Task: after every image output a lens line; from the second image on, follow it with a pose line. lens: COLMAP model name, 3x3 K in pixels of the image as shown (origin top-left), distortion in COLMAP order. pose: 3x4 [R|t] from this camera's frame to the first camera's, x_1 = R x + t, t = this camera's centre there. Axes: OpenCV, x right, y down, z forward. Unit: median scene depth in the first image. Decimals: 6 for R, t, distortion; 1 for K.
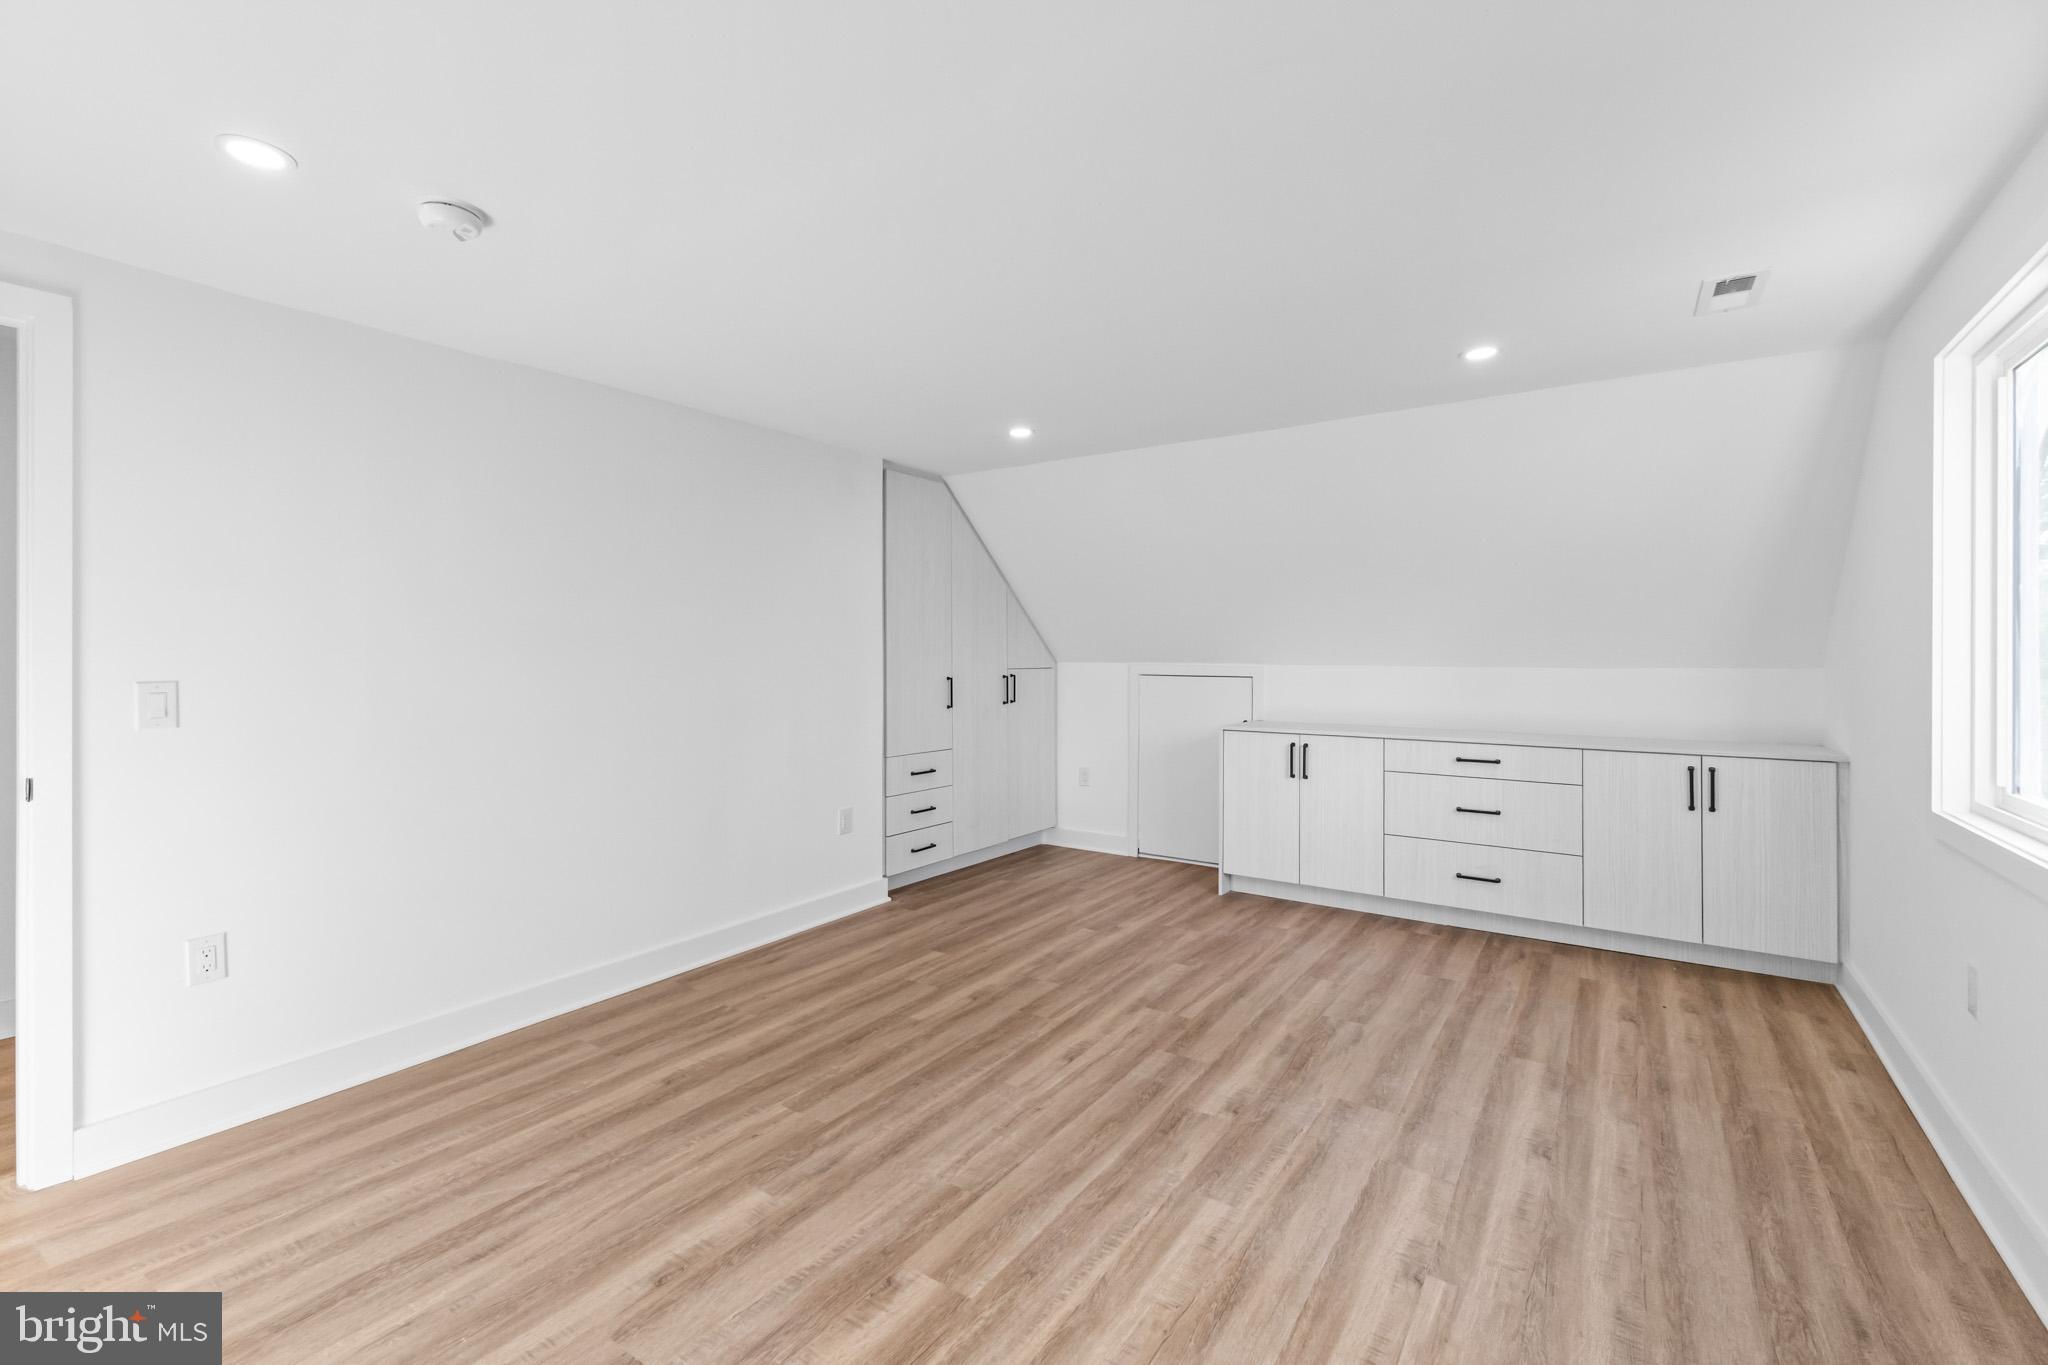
lens RADIAL K [[898.0, 0, 1022.8], [0, 898.0, 646.0], [0, 0, 1]] dist [0.007314, -0.000213]
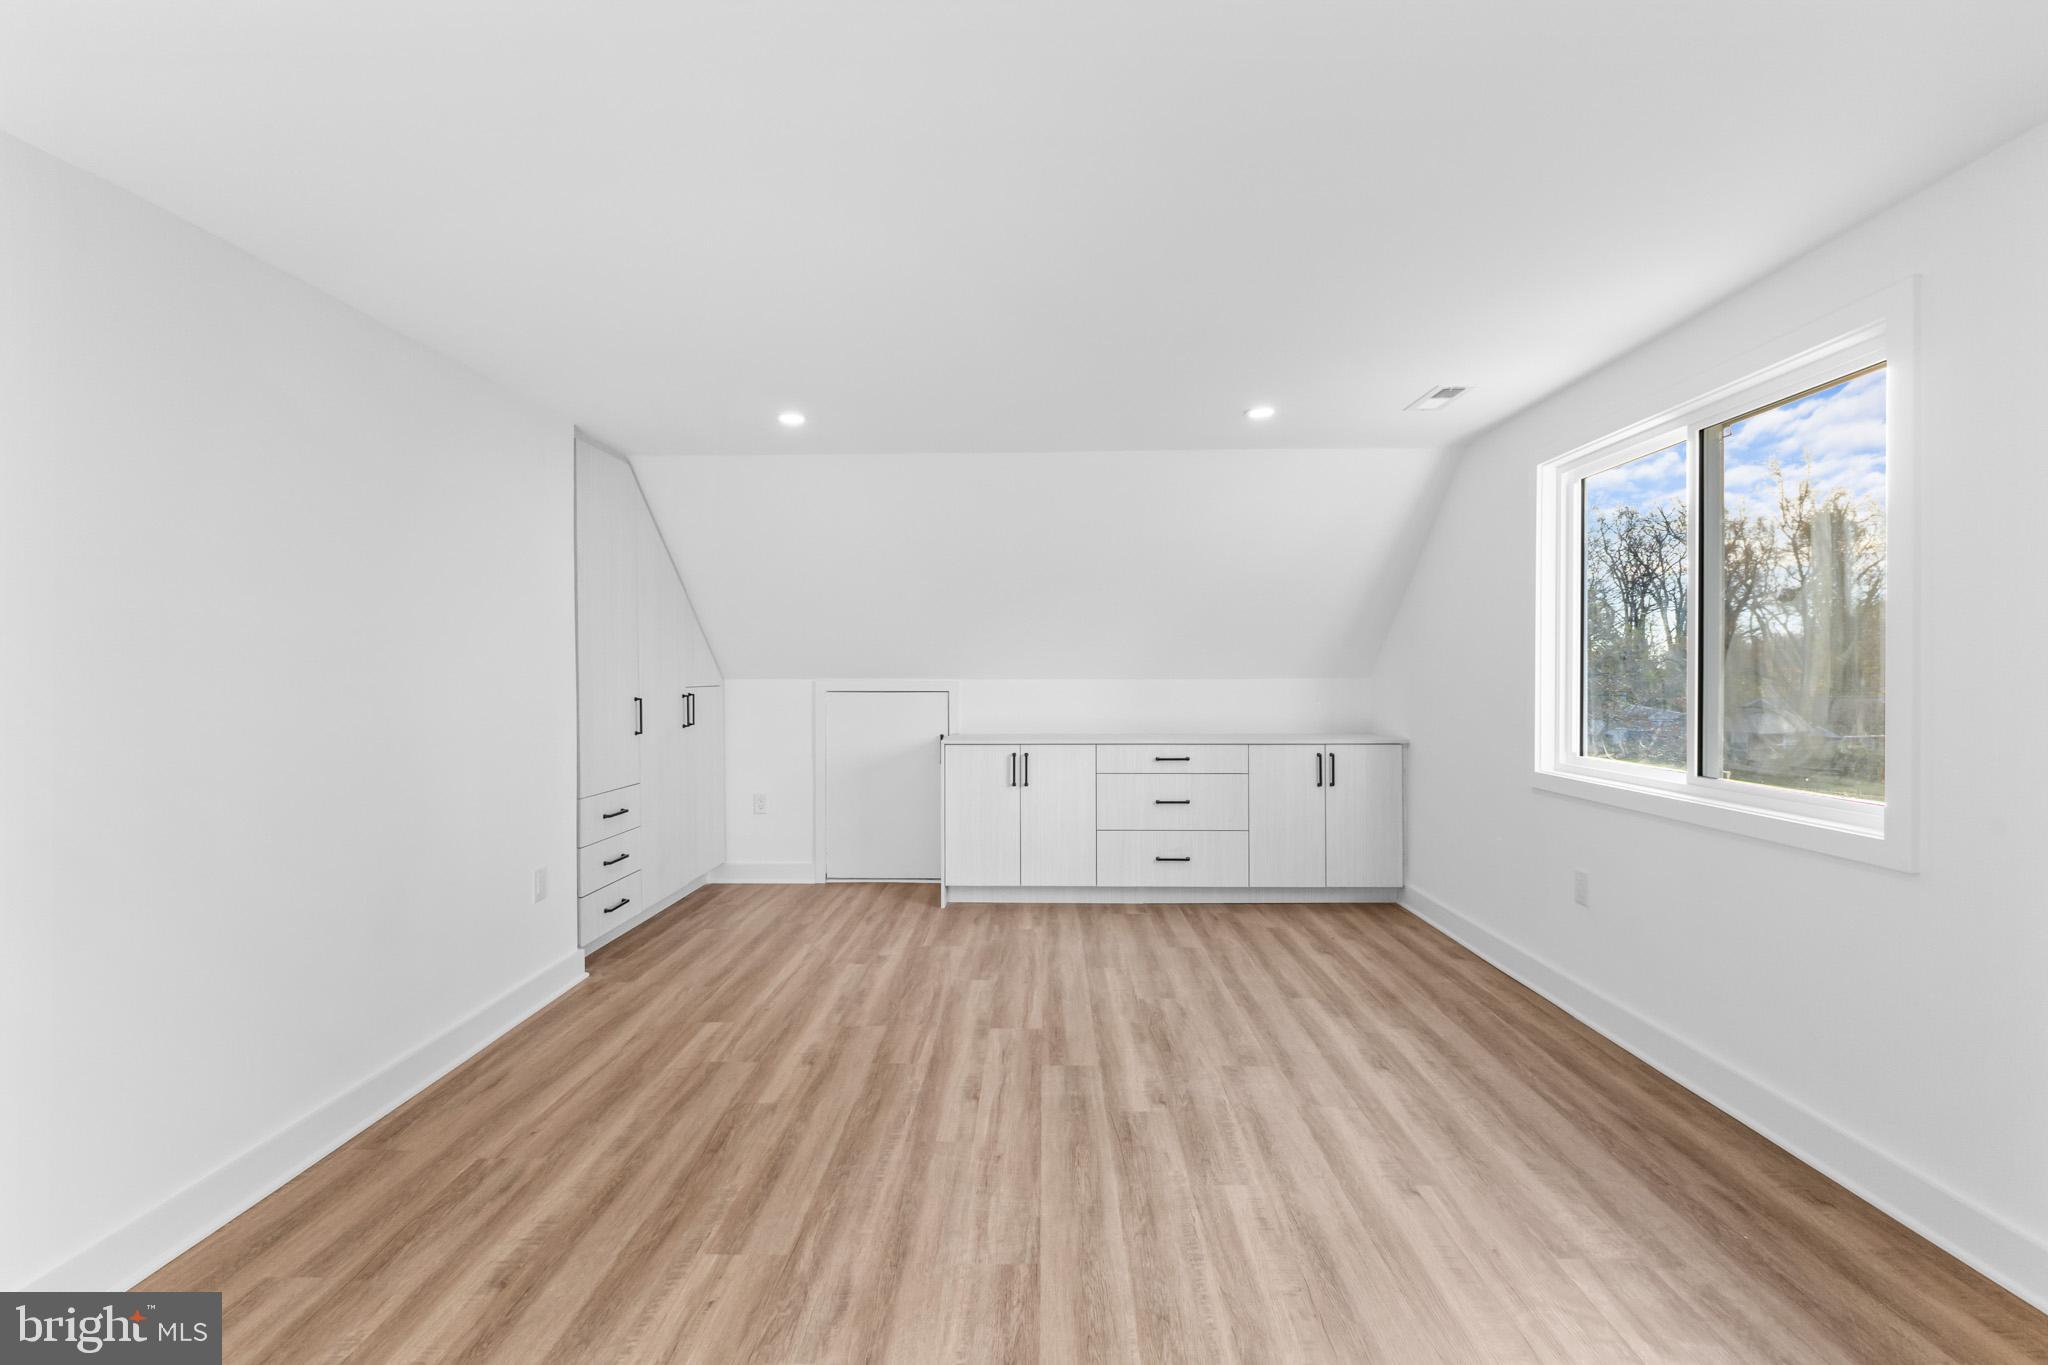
lens RADIAL K [[886.6, 0, 1025.4], [0, 886.6, 673.7], [0, 0, 1]] dist [0.008816, -0.000101]
pose [[0.838221, -0.005483, 0.545302, -0.355663], [-0.000735, 0.999937, 0.011184, 0.004635], [-0.545329, -0.009776, 0.838165, 0.172105]]
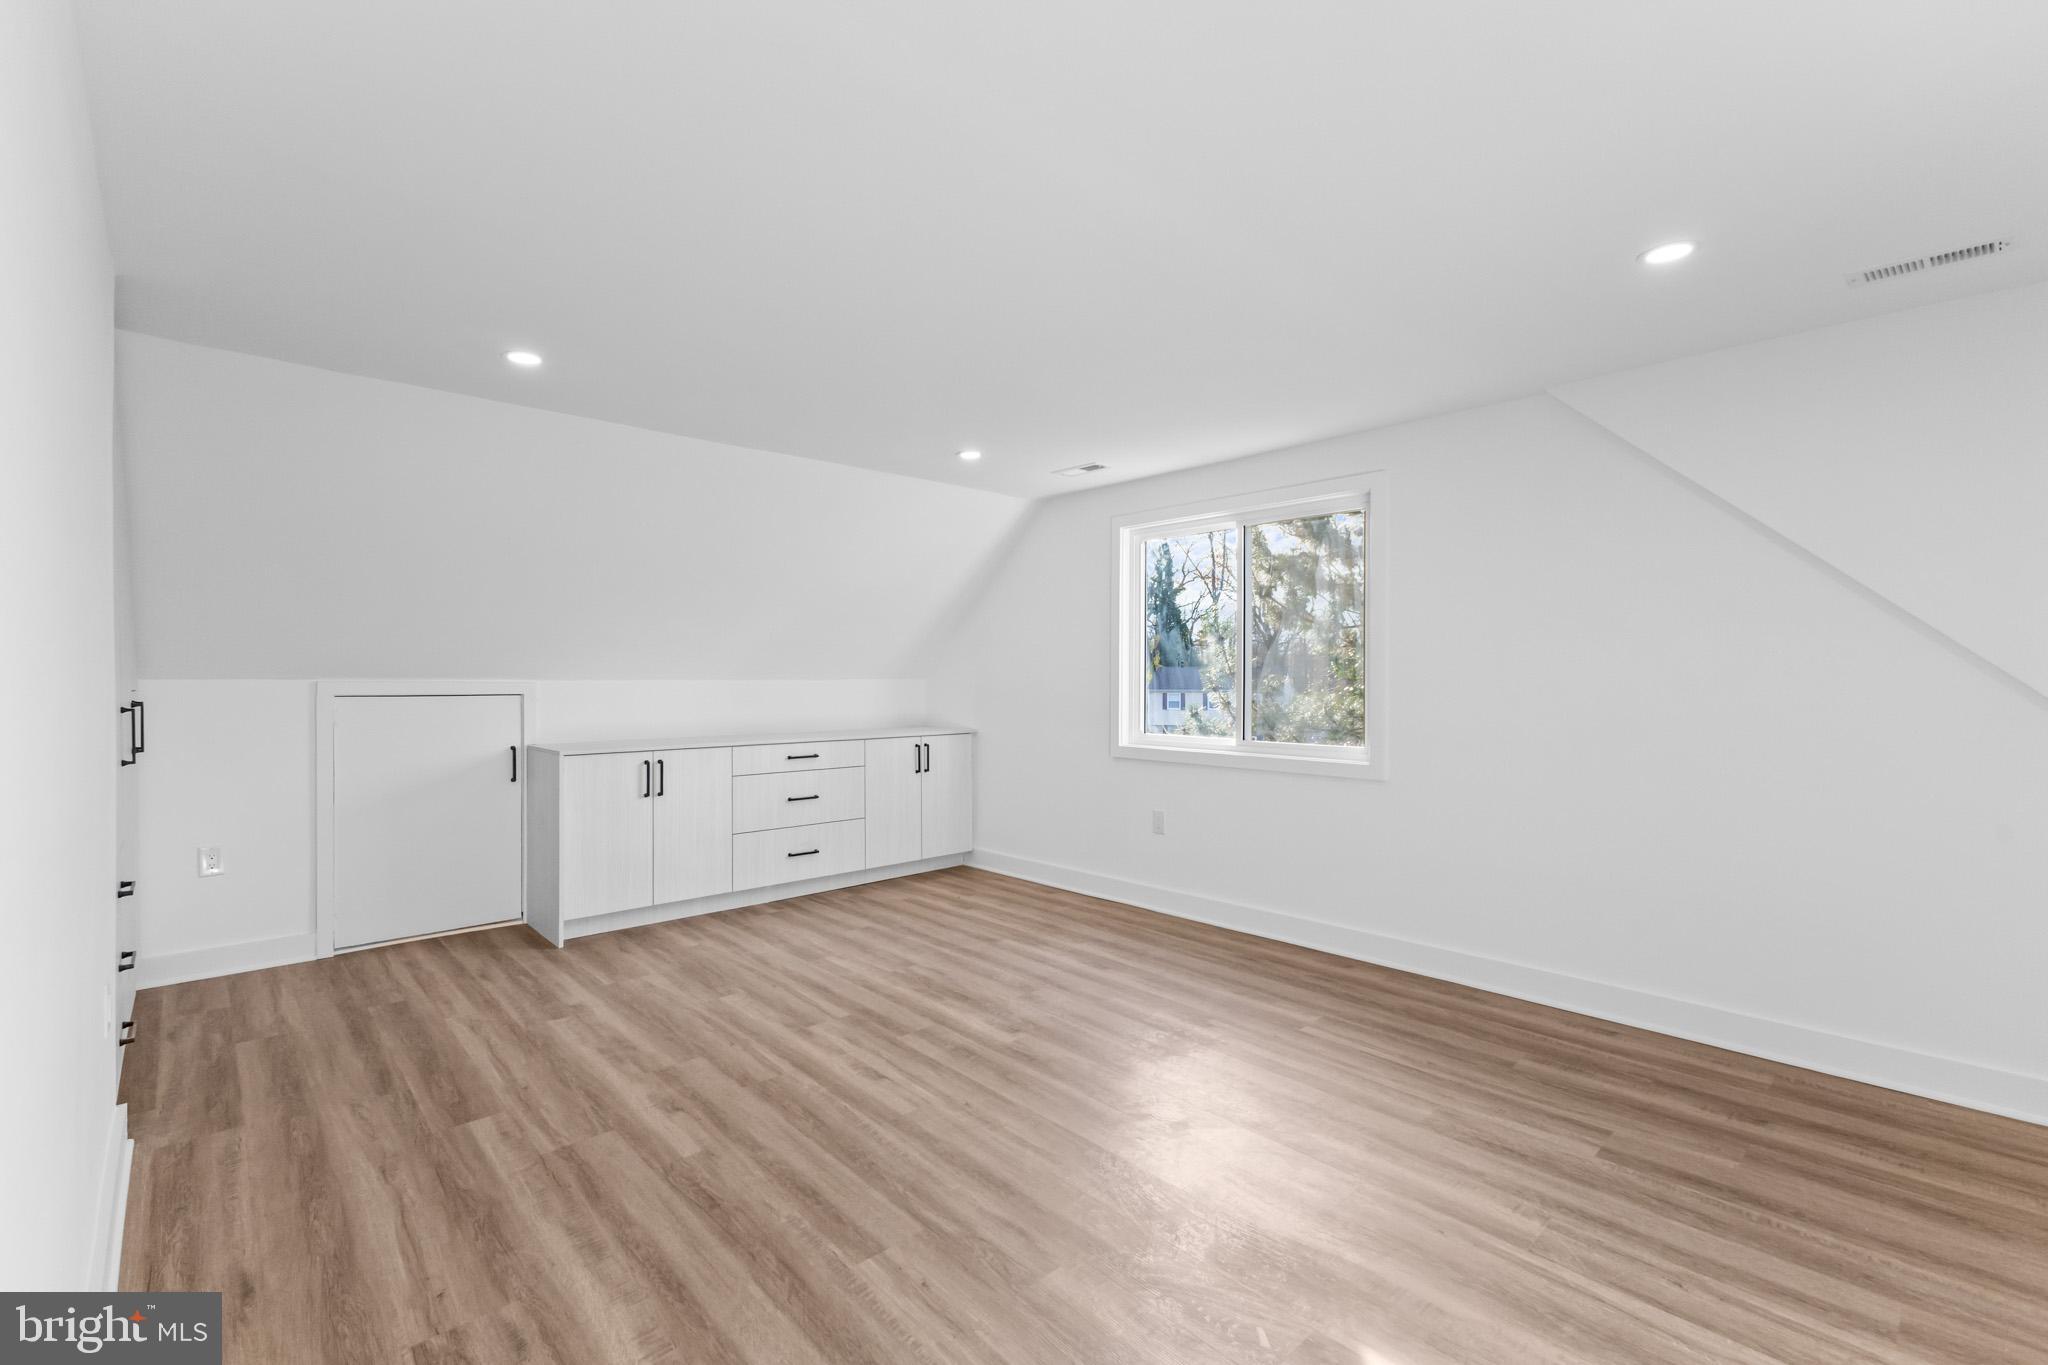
lens RADIAL K [[899.3, 0, 1027.2], [0, 899.3, 669.7], [0, 0, 1]] dist [0.012016, 0.000151]
pose [[0.217251, 0.003129, 0.976111, -0.770820], [-0.012802, 0.999918, -0.000356, 0.008304], [-0.976032, -0.012418, 0.217273, 0.553647]]
